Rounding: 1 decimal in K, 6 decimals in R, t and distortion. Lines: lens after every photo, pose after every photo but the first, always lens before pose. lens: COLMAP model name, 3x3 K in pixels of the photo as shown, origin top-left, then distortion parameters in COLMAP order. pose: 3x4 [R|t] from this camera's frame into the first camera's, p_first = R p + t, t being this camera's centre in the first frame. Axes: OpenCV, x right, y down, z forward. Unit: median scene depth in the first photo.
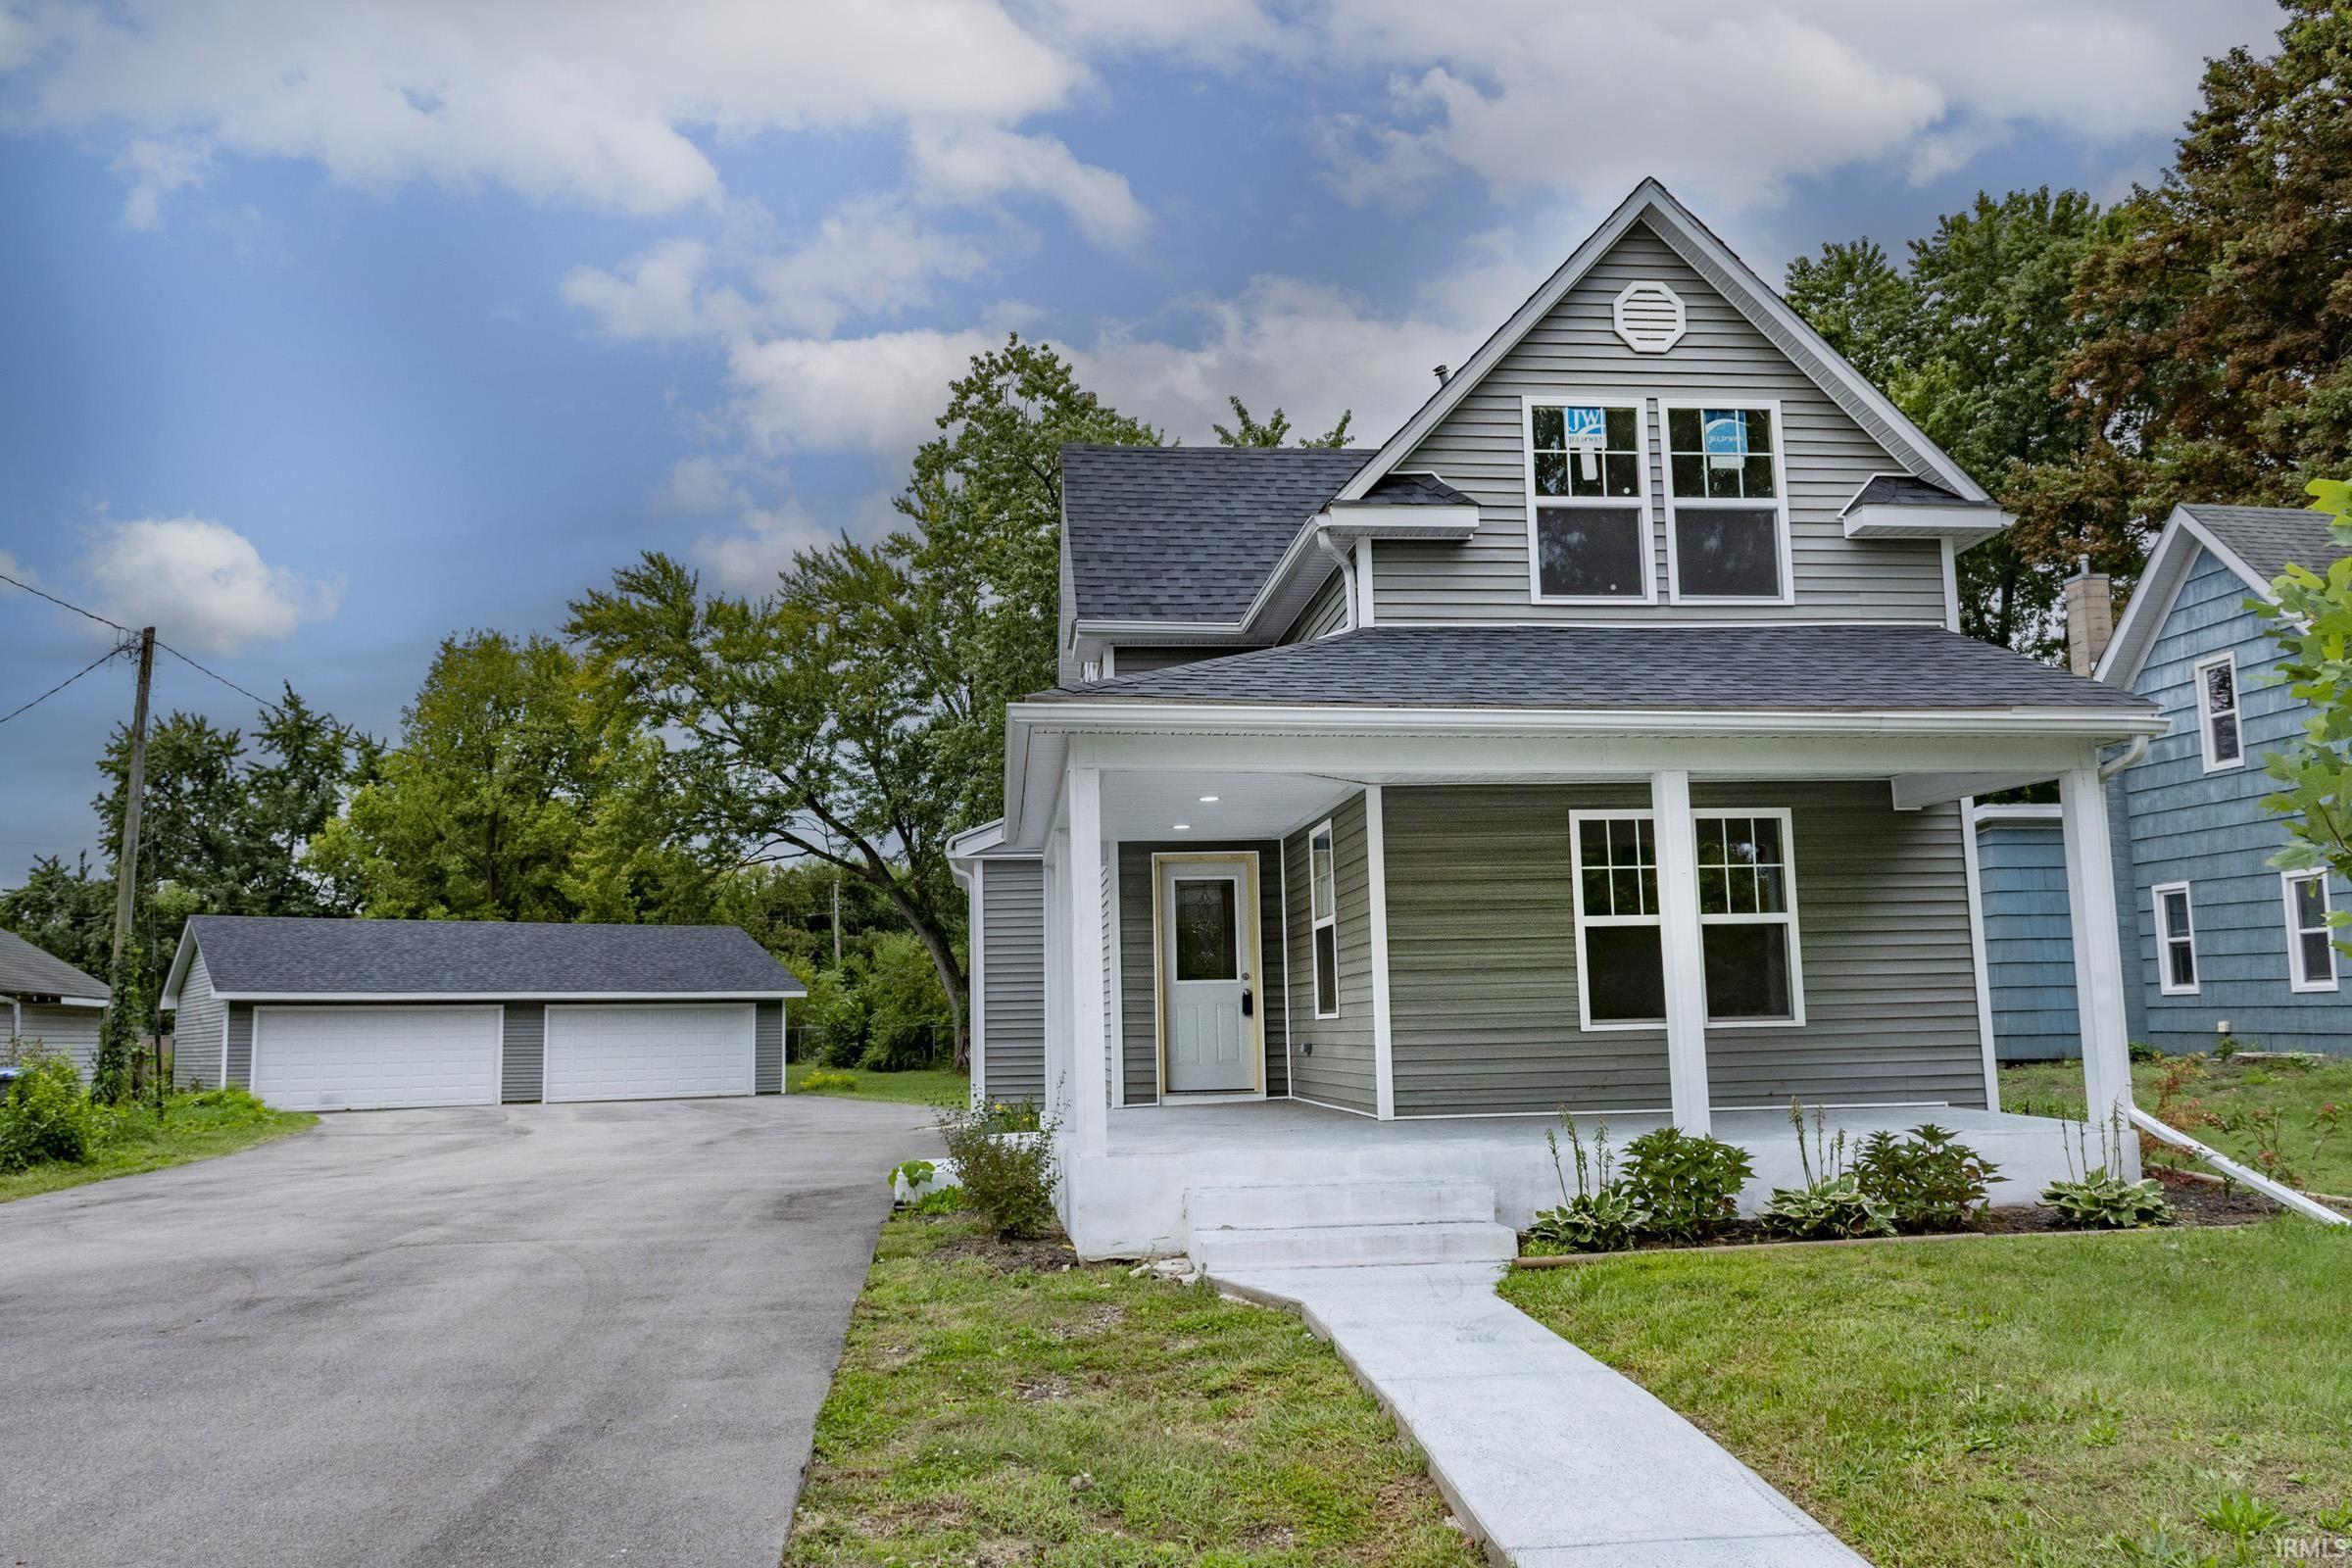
lens RADIAL K [[1827.5, 0, 1176.0], [0, 1827.5, 784.0], [0, 0, 1]] dist [-0.042503, 0.000722]
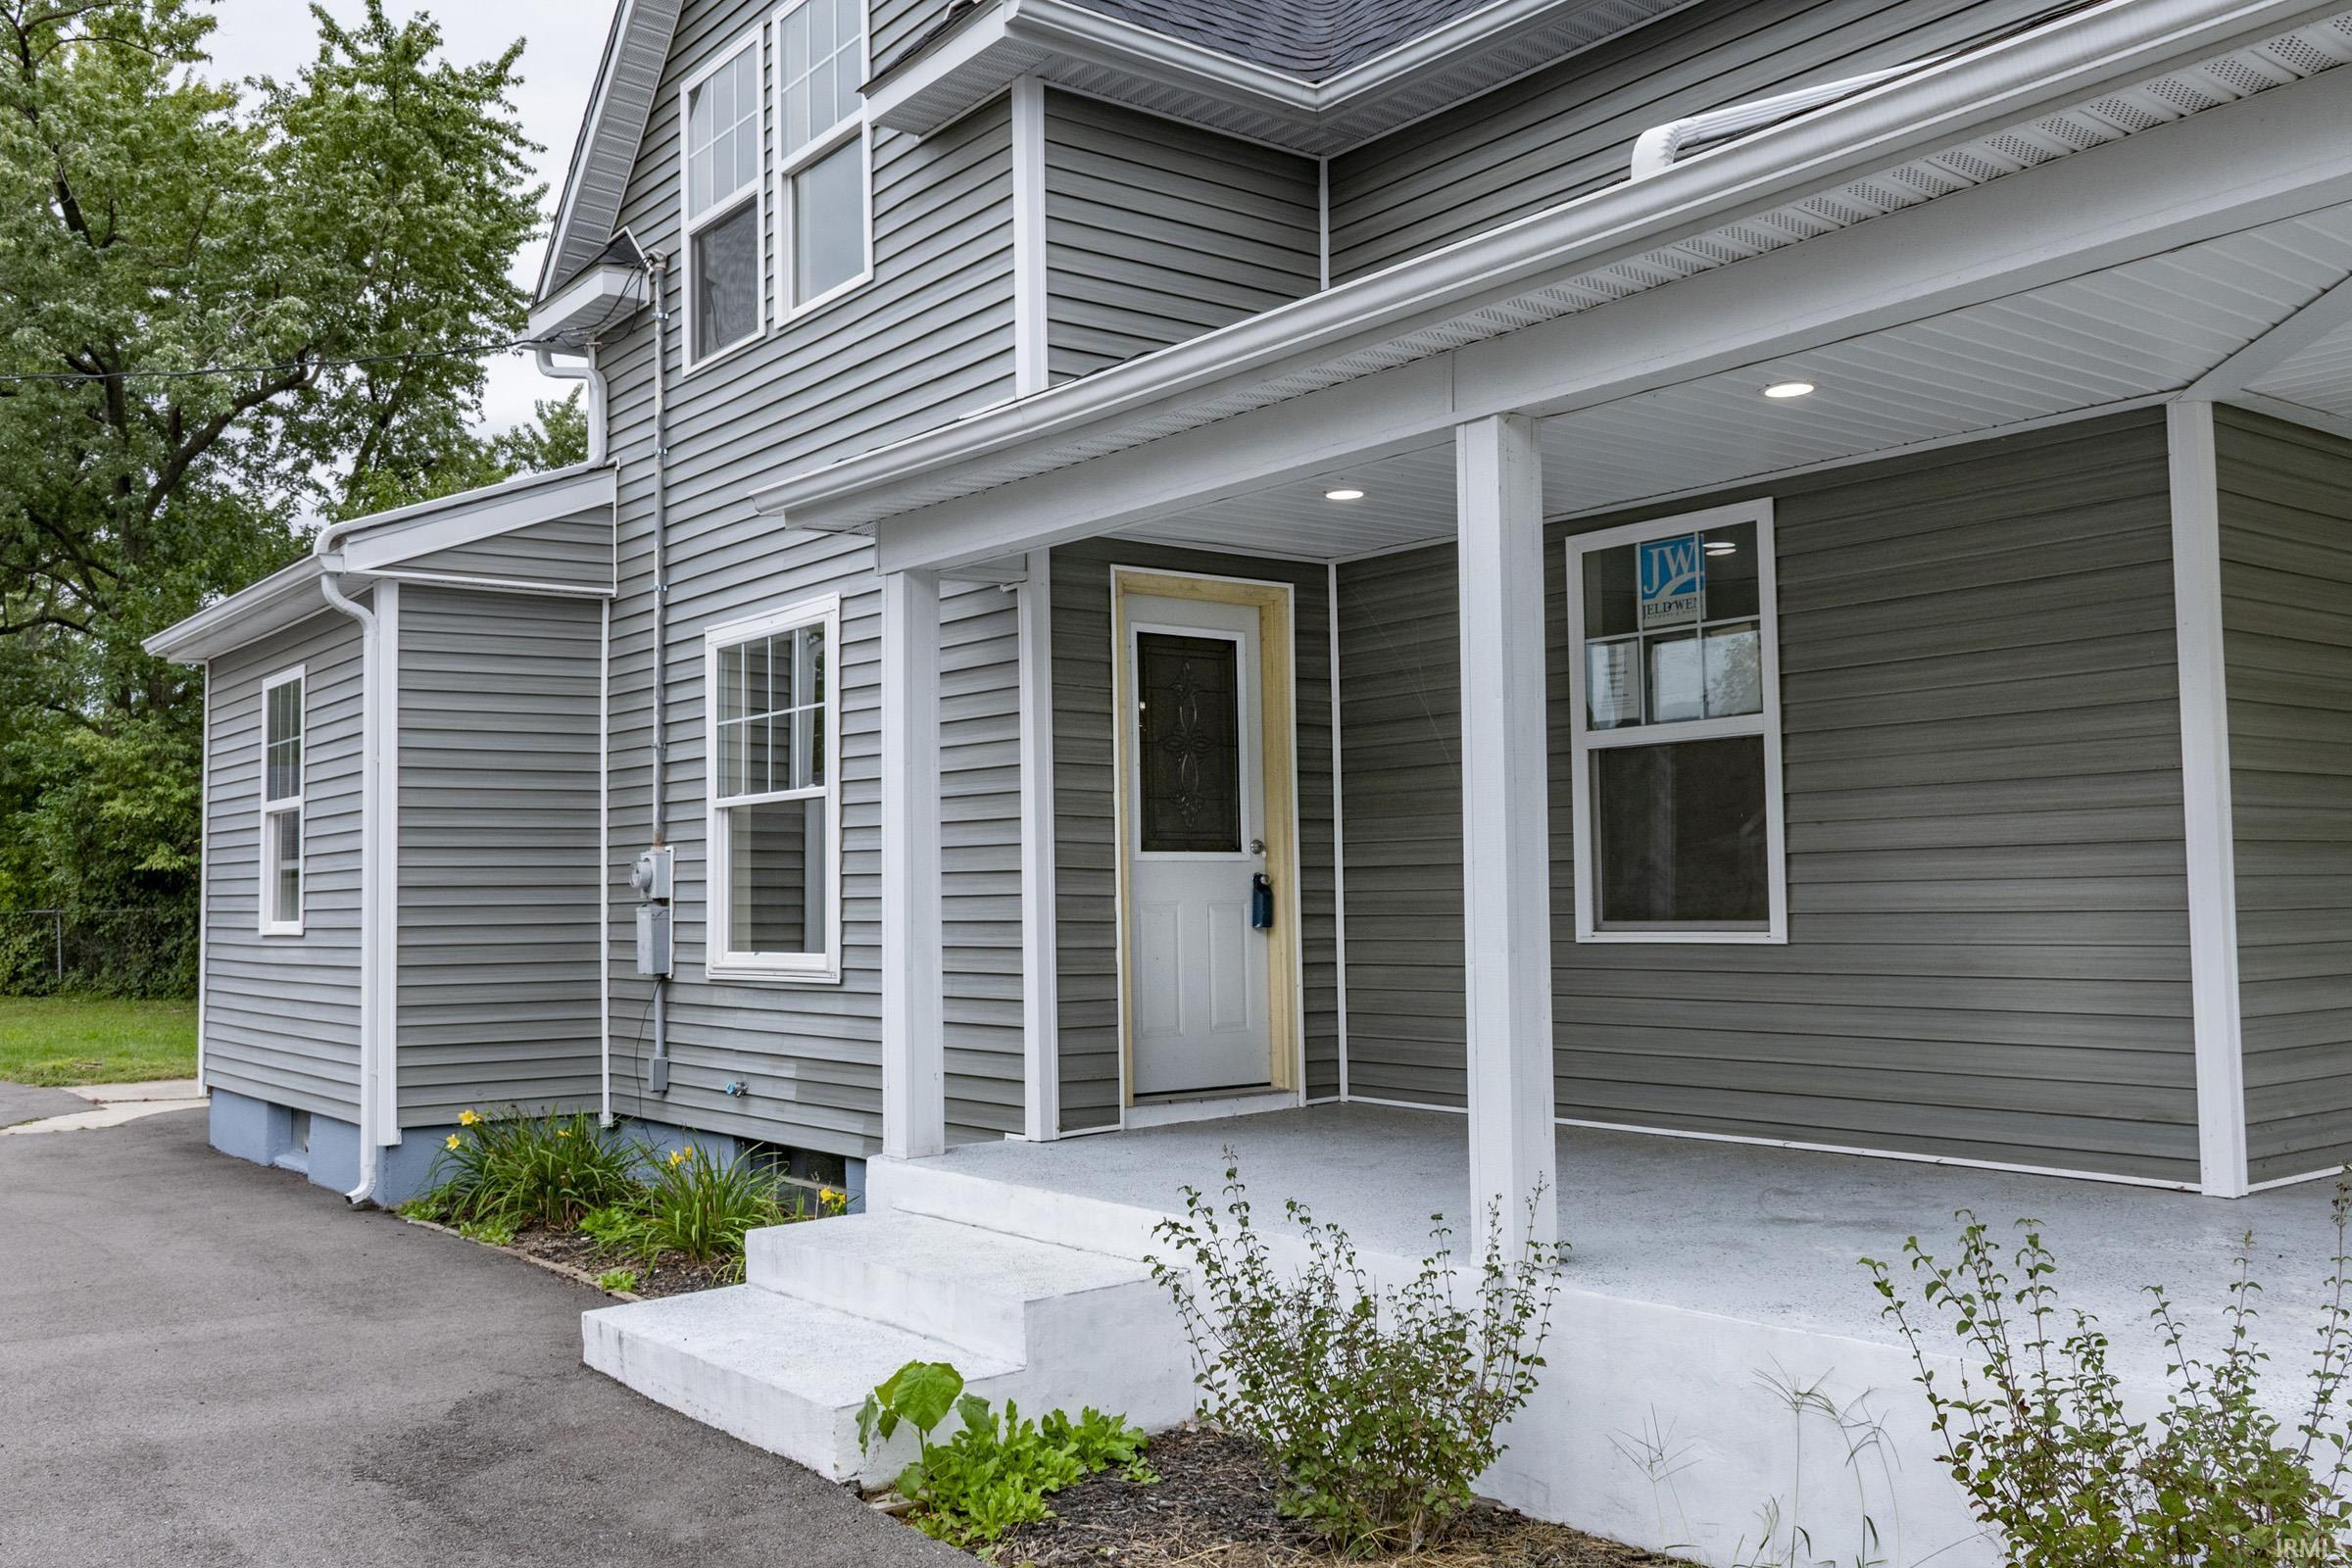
lens RADIAL K [[2049.4, 0, 1221.0], [0, 2049.4, 778.9], [0, 0, 1]] dist [-0.010812, -0.006473]
pose [[0.844963, 0.039211, 0.533386, -0.254825], [-0.075624, 0.996048, 0.046577, 0.063997], [-0.529451, -0.079693, 0.844589, 0.557560]]
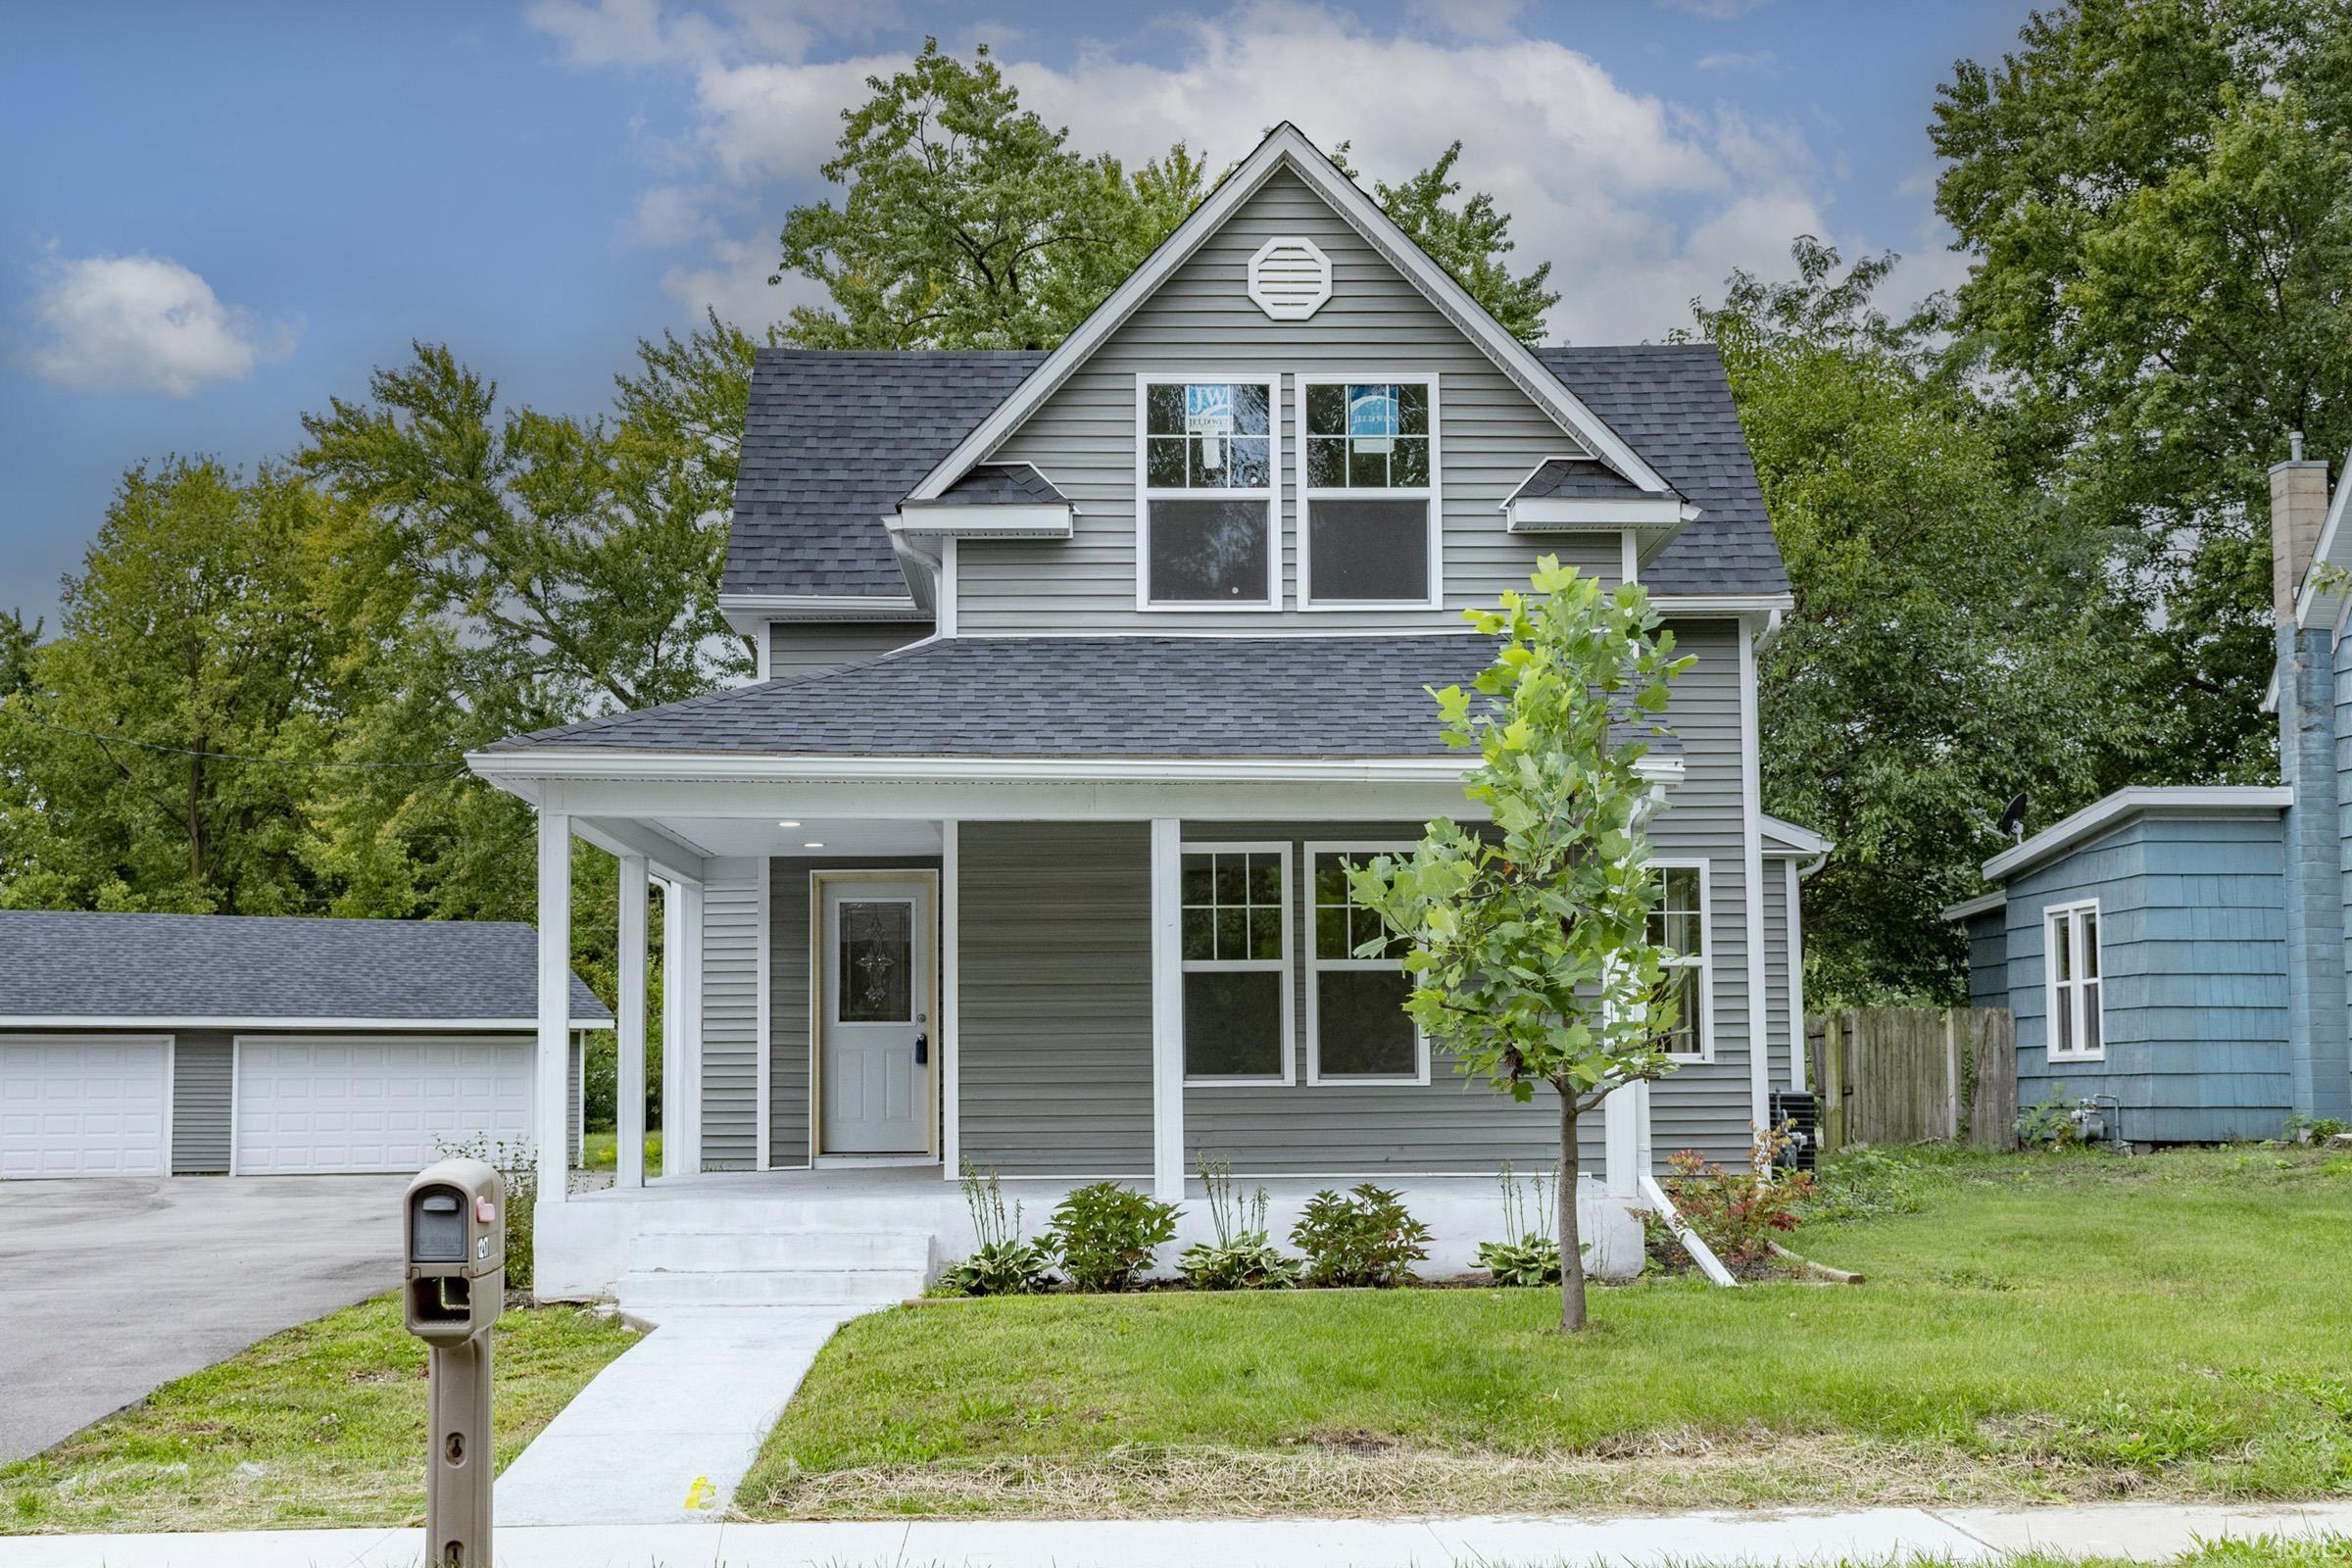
lens RADIAL K [[3078.7, 0, 1176.0], [0, 3078.7, 784.0], [0, 0, 1]] dist [-0.107251, 0.024200]
pose [[0.998065, 0.006045, -0.061890, 0.241330], [-0.003772, 0.999316, 0.036790, -0.054426], [0.062070, -0.036485, 0.997405, -0.397084]]
